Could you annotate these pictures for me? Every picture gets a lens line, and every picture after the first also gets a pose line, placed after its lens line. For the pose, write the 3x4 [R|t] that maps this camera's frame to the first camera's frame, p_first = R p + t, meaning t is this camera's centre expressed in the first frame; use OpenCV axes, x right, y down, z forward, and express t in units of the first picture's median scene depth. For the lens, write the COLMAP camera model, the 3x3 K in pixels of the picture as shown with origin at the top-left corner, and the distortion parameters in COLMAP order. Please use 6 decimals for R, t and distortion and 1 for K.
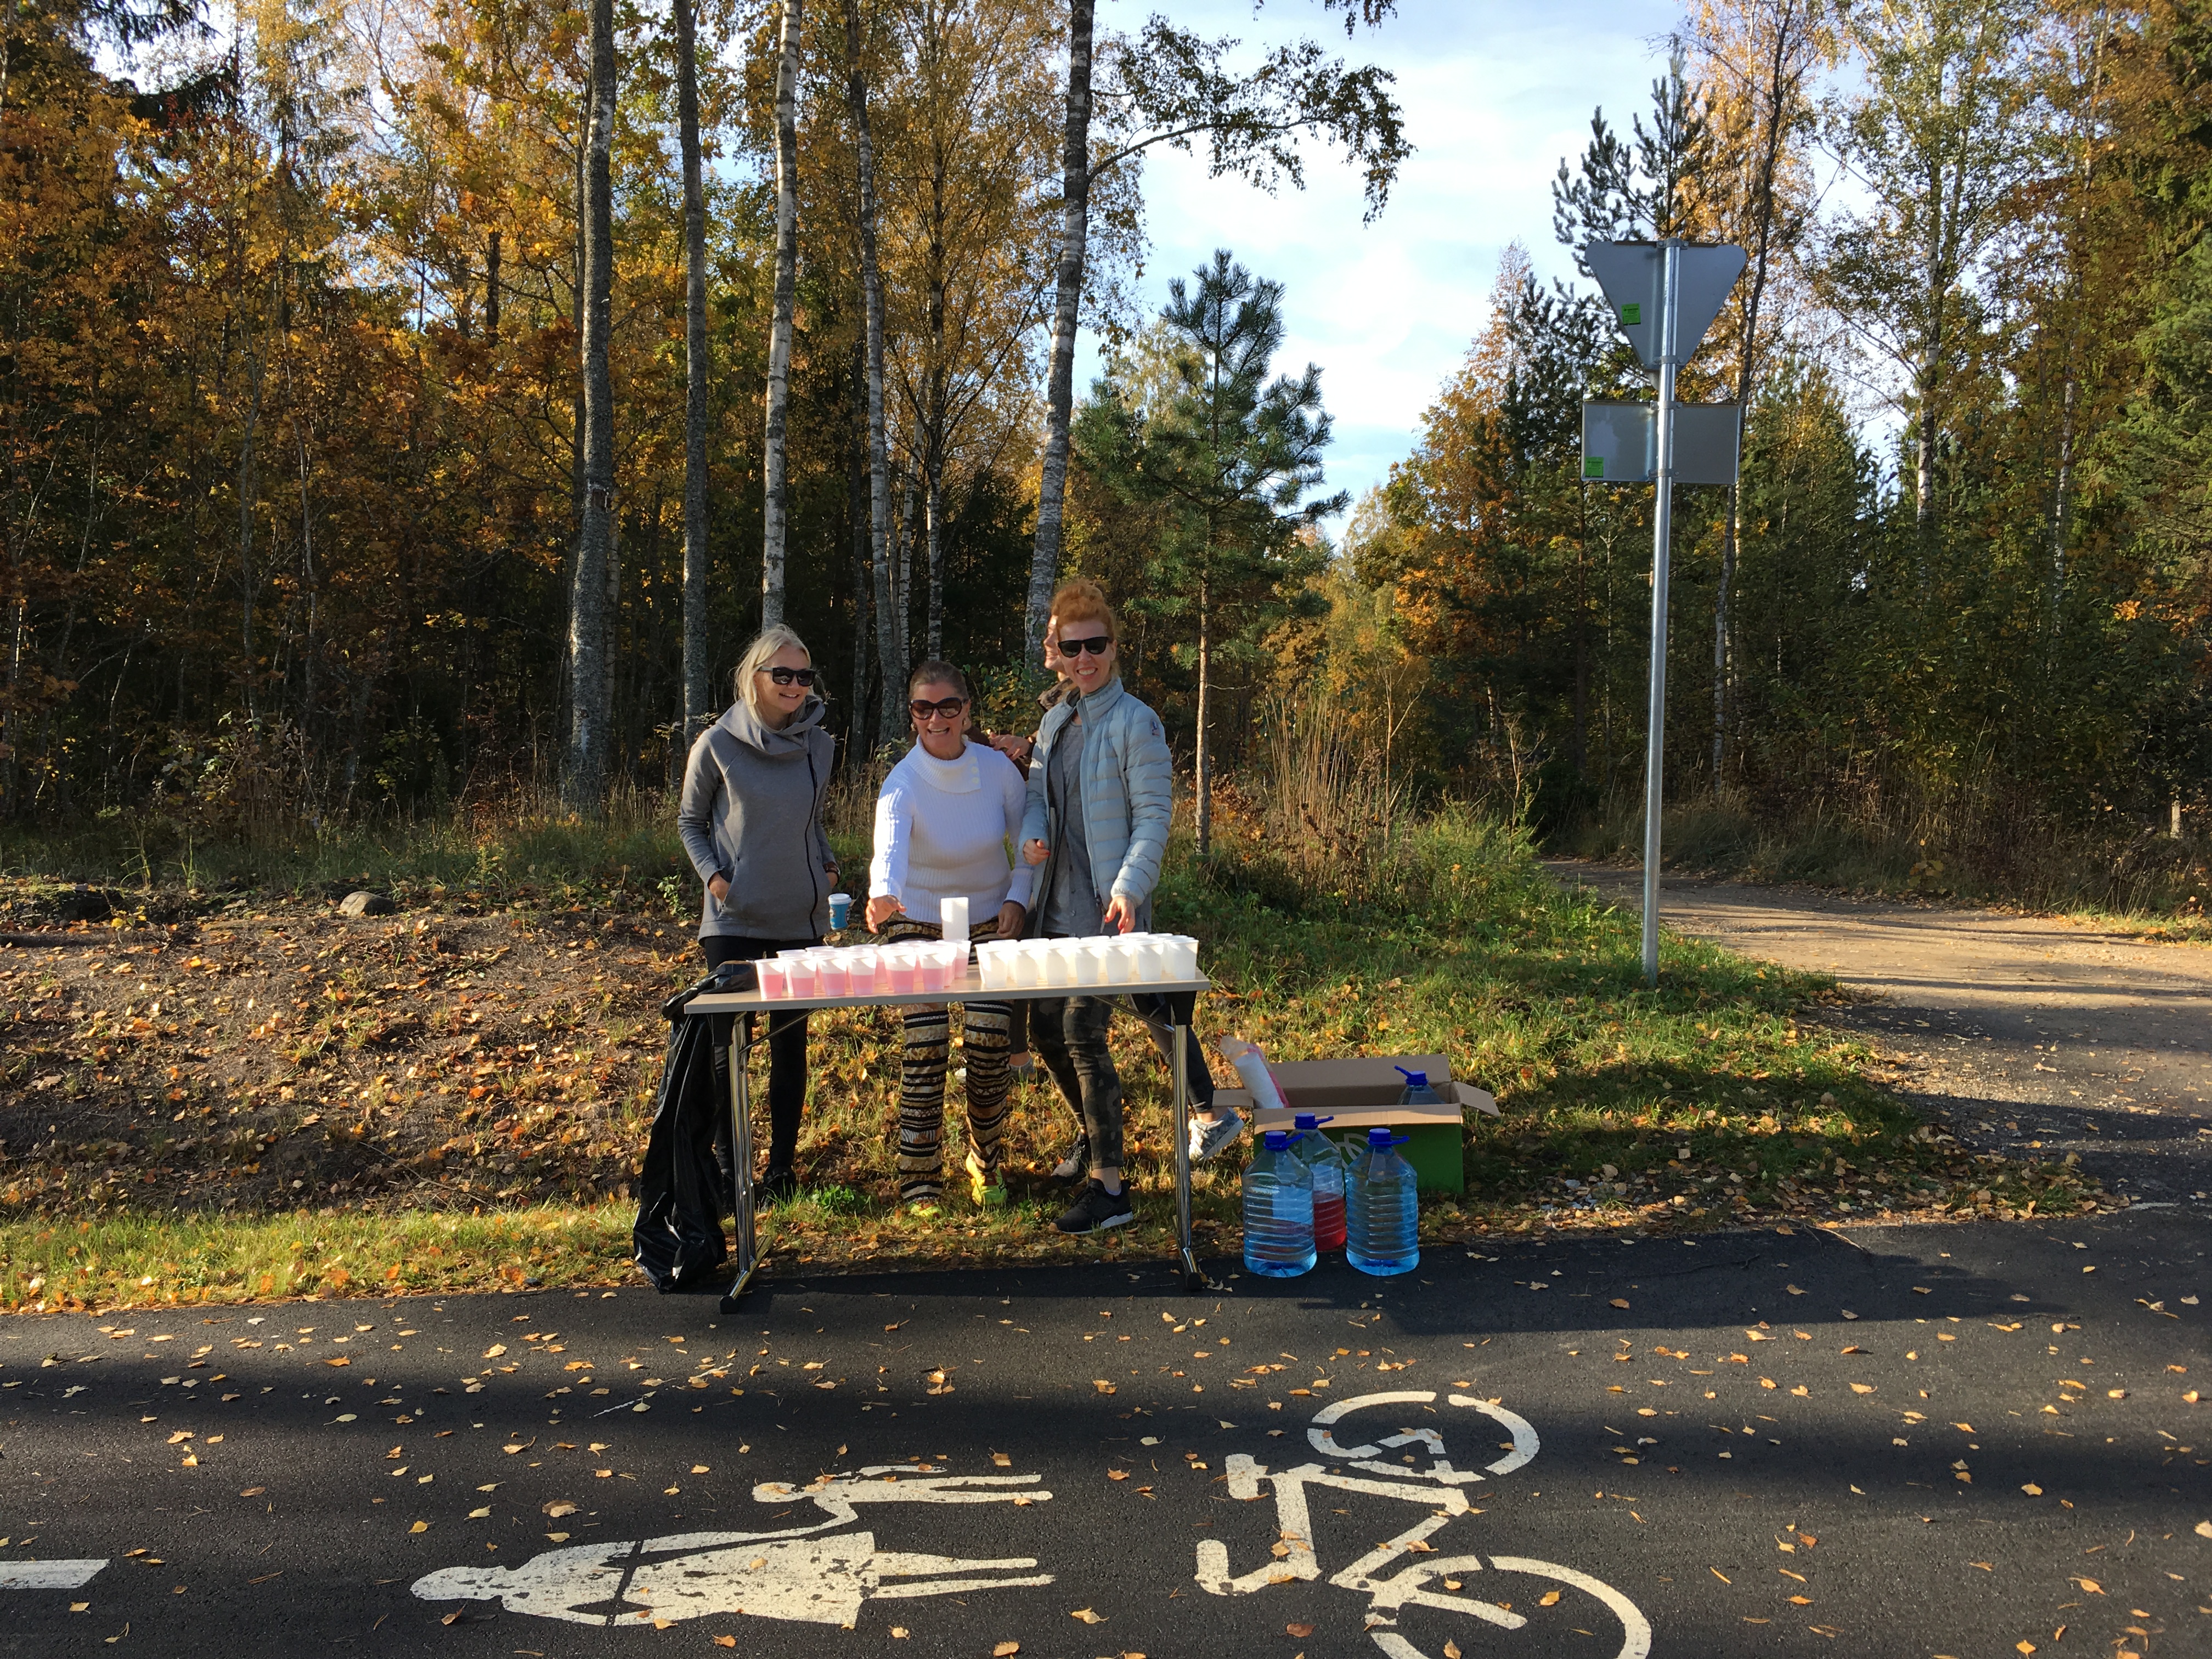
lens RADIAL K [[2012.5, 0, 1128.6], [0, 2012.5, 842.7], [0, 0, 1]] dist [0.068802, -0.126295]
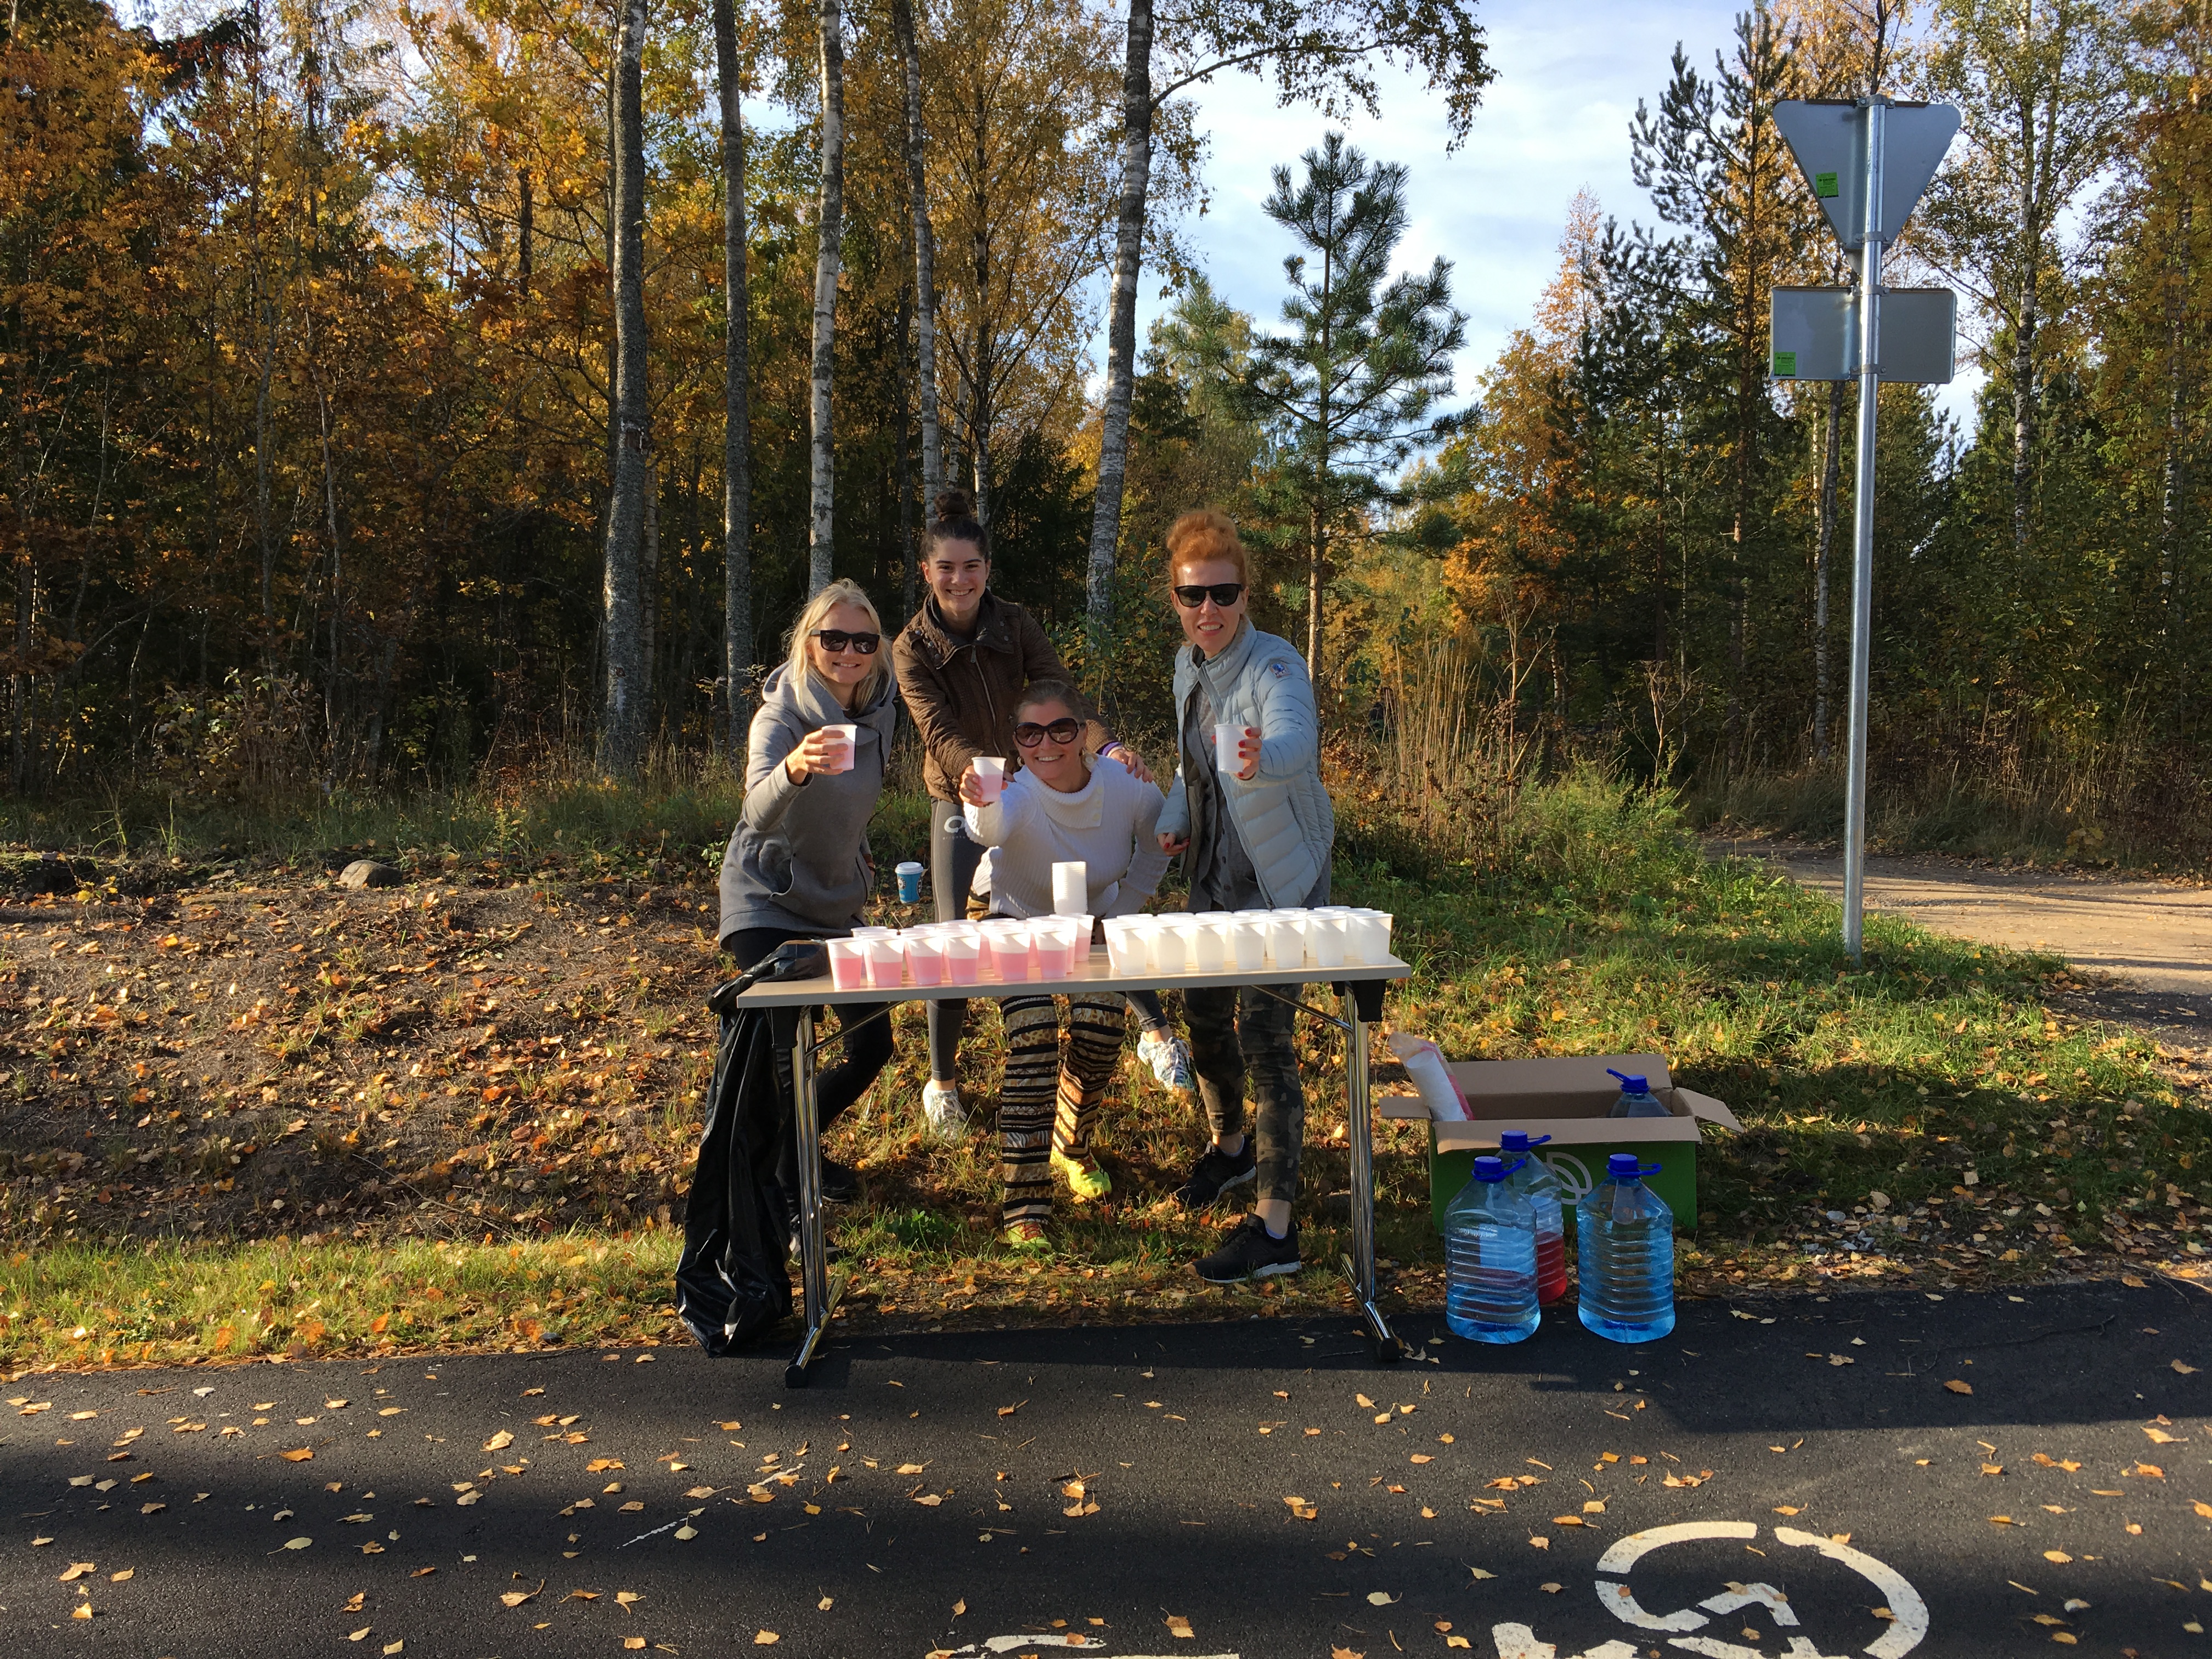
lens RADIAL K [[1867.8, 0, 1096.9], [0, 1867.8, 893.7], [0, 0, 1]] dist [0.071596, -0.123279]
pose [[0.999786, -0.000642, -0.020693, -0.053423], [0.001349, 0.999415, 0.034166, 0.013201], [0.020659, -0.034186, 0.999202, 0.228033]]
